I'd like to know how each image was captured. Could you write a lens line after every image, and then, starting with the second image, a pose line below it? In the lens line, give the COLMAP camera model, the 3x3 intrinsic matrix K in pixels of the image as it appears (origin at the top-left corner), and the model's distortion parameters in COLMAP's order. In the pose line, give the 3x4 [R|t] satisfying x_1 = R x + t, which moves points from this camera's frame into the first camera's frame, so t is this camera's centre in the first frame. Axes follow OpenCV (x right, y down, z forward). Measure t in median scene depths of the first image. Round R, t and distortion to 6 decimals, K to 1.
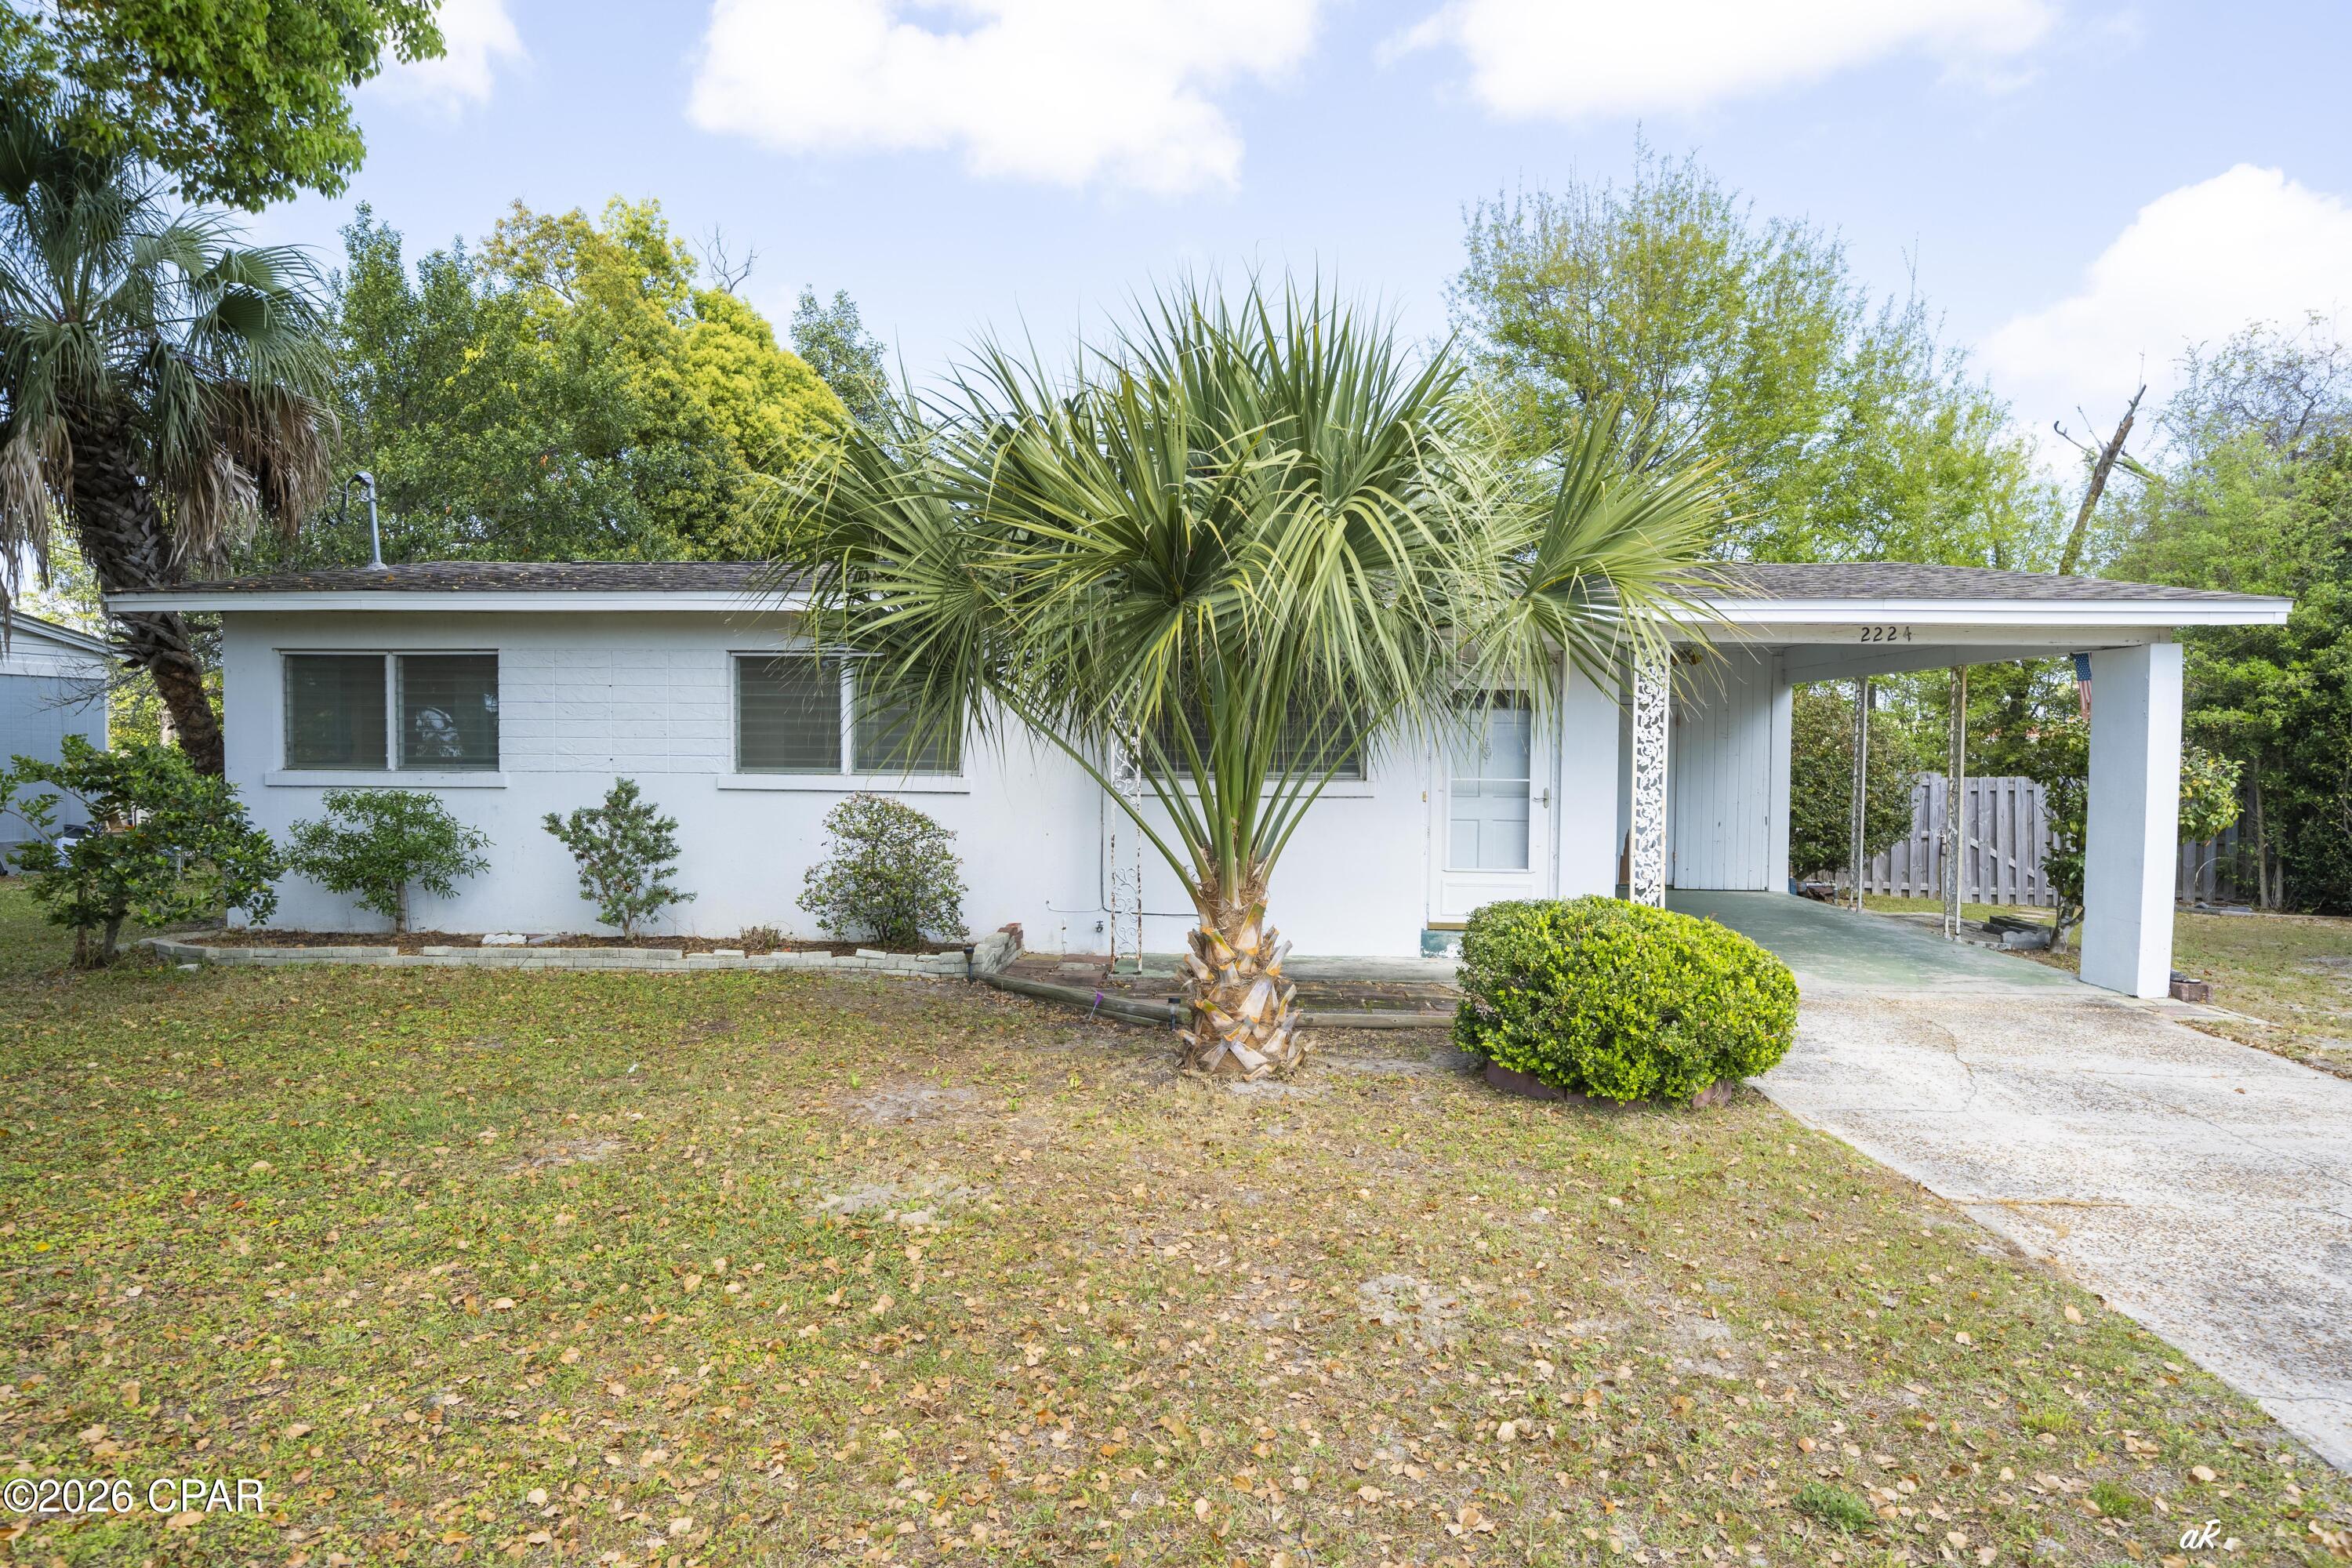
lens RADIAL K [[1427.6, 0, 1158.2], [0, 1427.6, 786.2], [0, 0, 1]] dist [-0.002916, 0.003000]
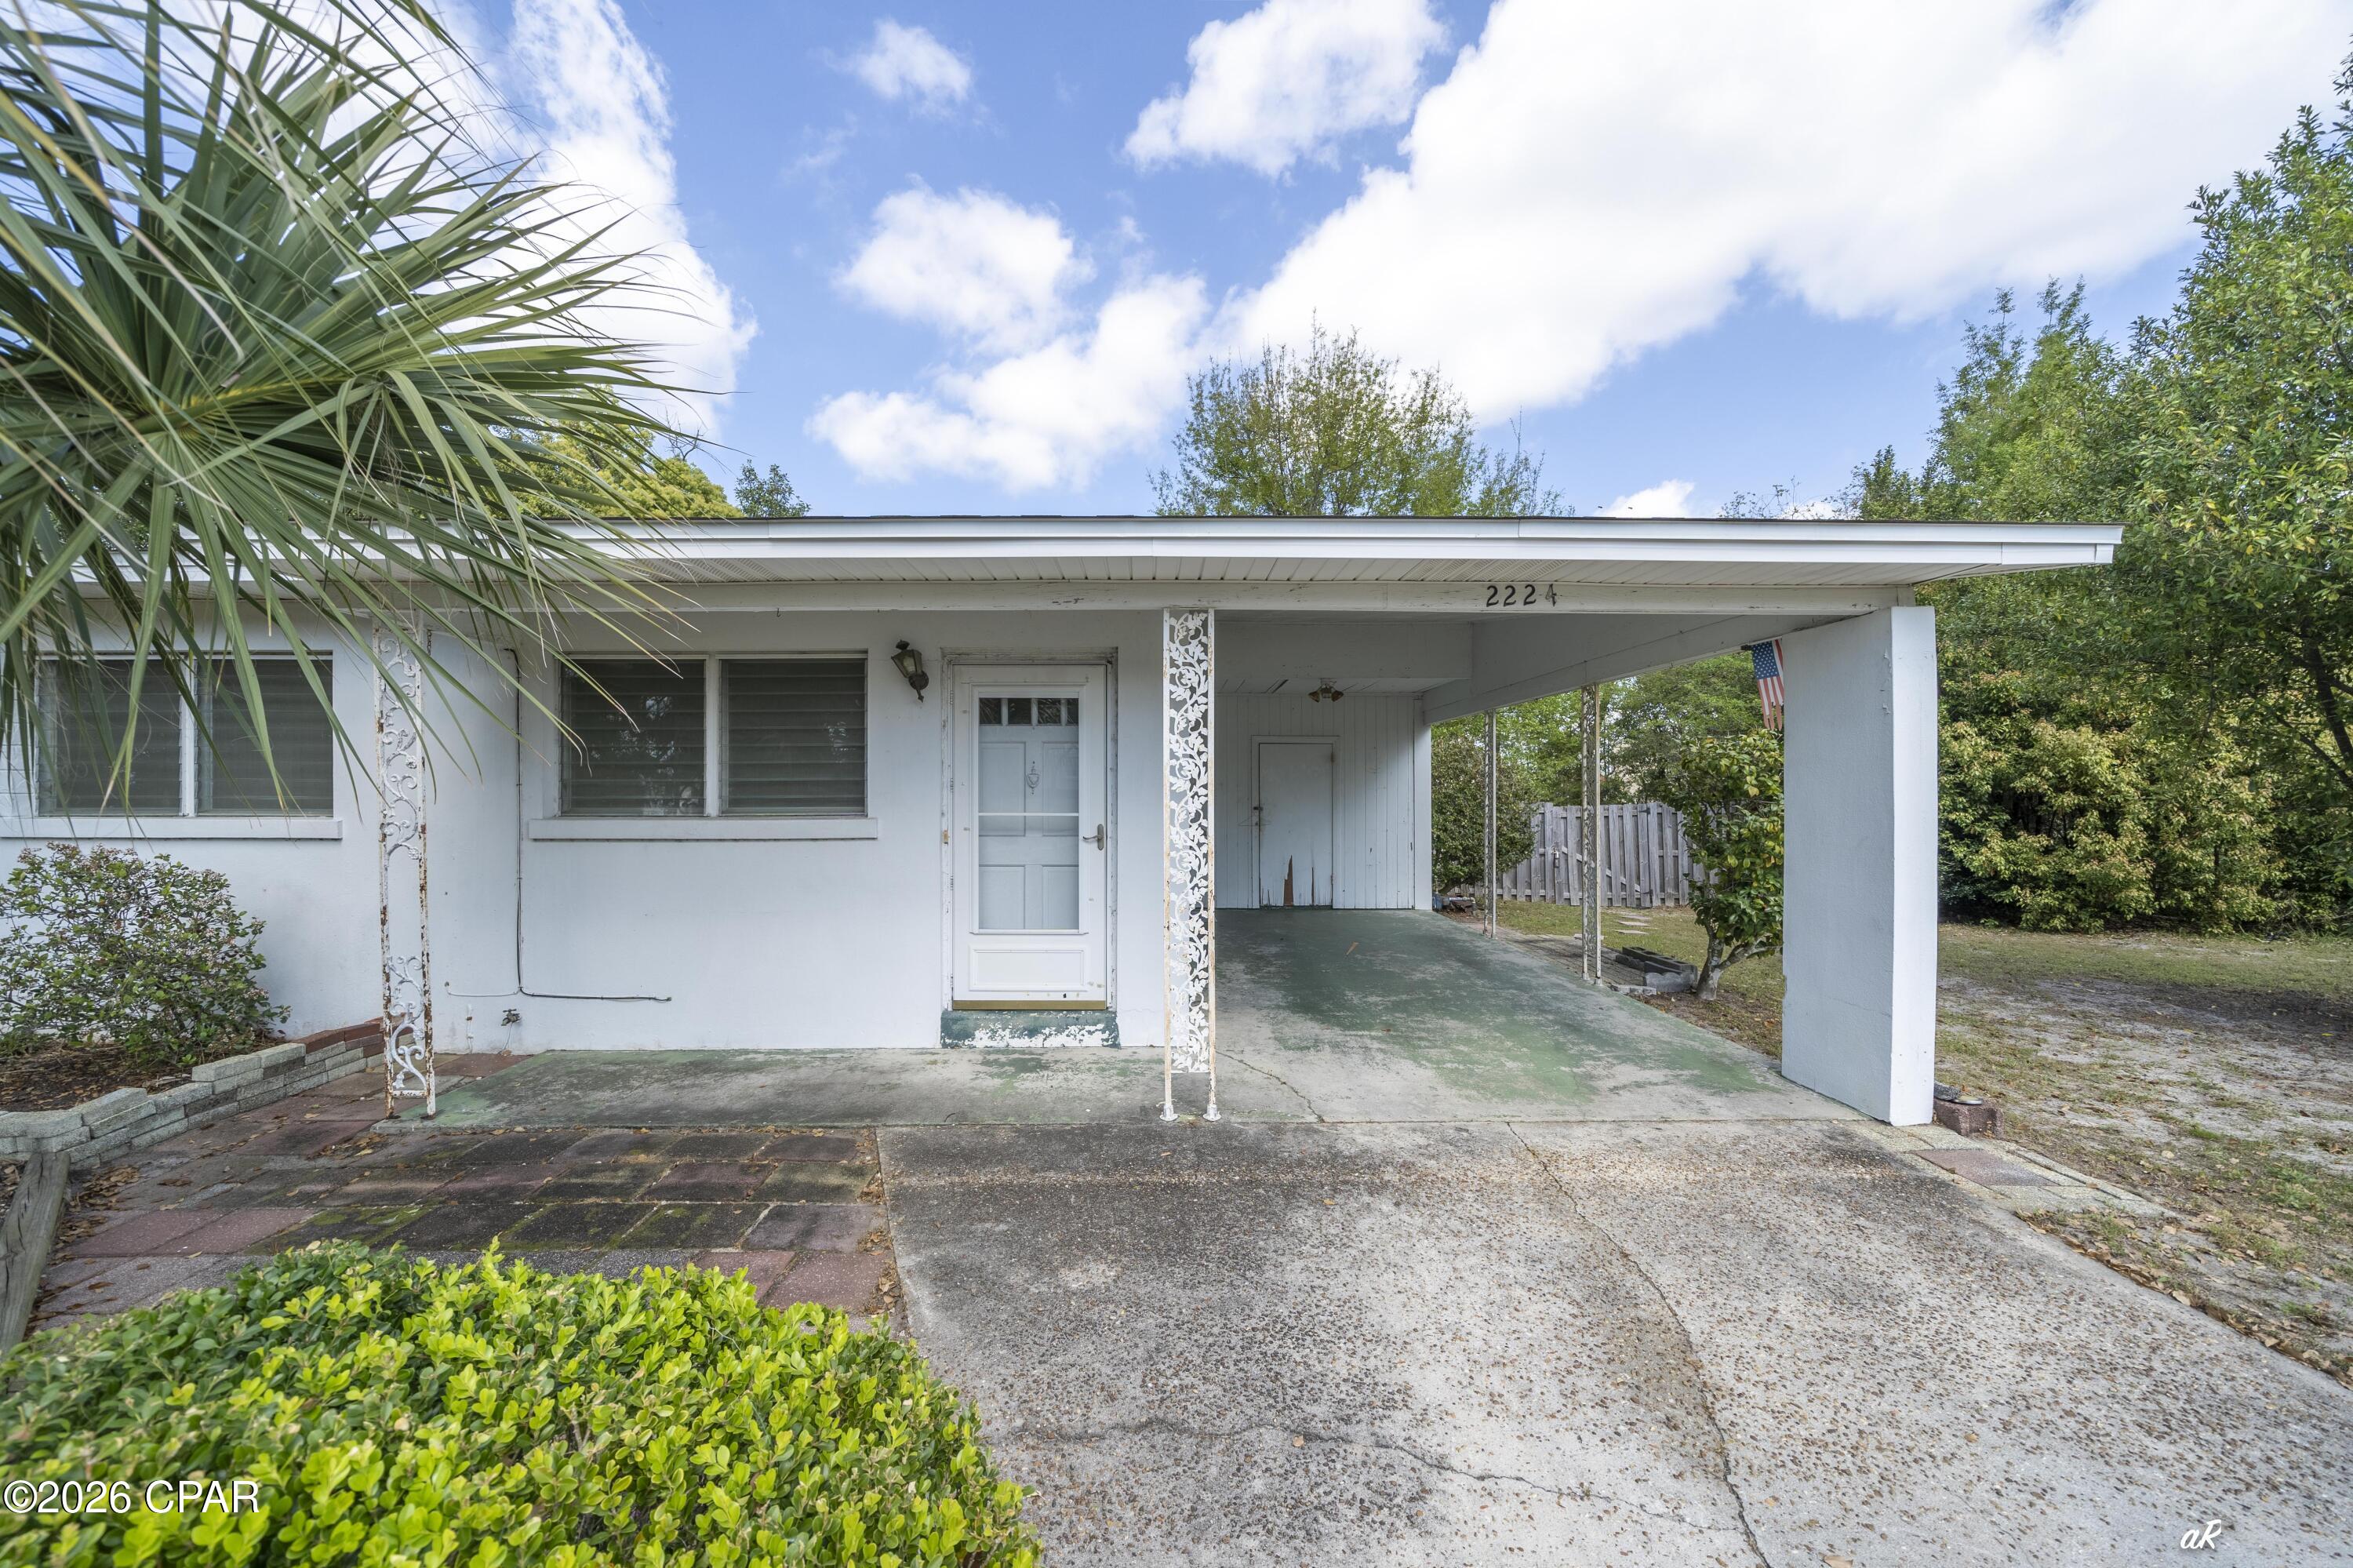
lens RADIAL K [[825.2, 0, 1163.9], [0, 825.2, 785.7], [0, 0, 1]] dist [-0.007341, -0.000121]
pose [[0.996862, -0.008788, 0.078668, 0.410933], [0.011696, 0.999262, -0.036584, -0.004401], [-0.078289, 0.037389, 0.996229, 0.832924]]
